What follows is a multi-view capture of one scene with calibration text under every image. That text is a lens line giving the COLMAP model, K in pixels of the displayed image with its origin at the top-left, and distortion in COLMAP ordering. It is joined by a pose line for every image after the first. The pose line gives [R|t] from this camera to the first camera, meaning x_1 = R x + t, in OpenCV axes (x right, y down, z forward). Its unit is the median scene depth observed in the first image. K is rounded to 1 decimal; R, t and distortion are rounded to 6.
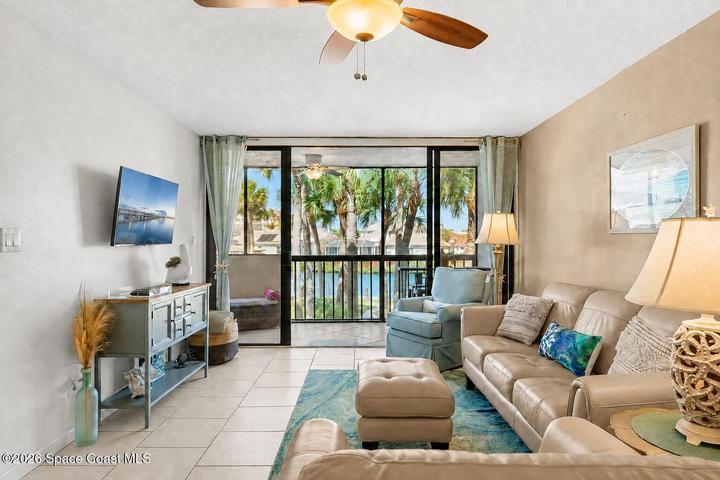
lens RADIAL K [[439.8, 0, 360.0], [0, 439.8, 240.0], [0, 0, 1]] dist [-0.002051, -0.000083]
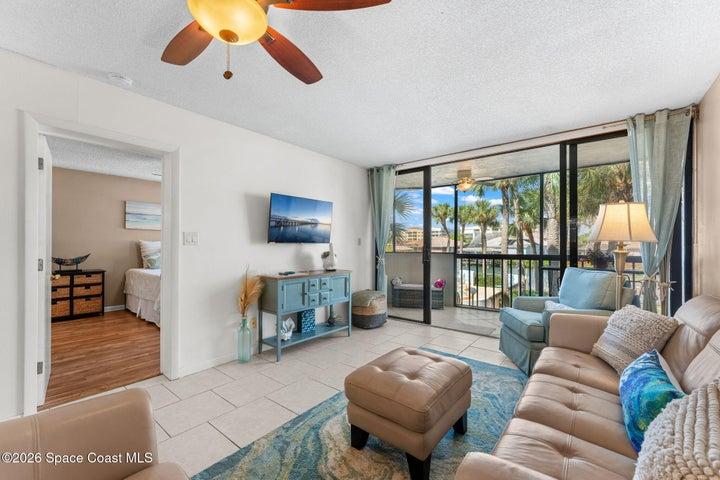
lens RADIAL K [[297.0, 0, 362.2], [0, 297.0, 247.7], [0, 0, 1]] dist [-0.000243, -0.000019]
pose [[0.783330, 0.005475, -0.621581, 0.254559], [-0.000091, 0.999962, 0.008693, 0.014622], [0.621605, -0.006753, 0.783301, 0.247939]]
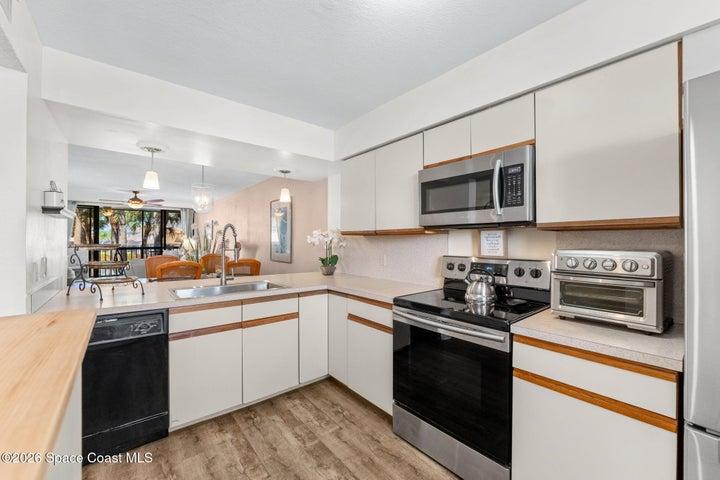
lens RADIAL K [[300.0, 0, 357.3], [0, 300.0, 242.5], [0, 0, 1]] dist [-0.001900, -0.000314]
pose [[0.783481, 0.000842, 0.621416, -0.071400], [-0.003689, 0.999988, 0.003296, -0.006259], [-0.621405, -0.004875, 0.783474, -1.583374]]
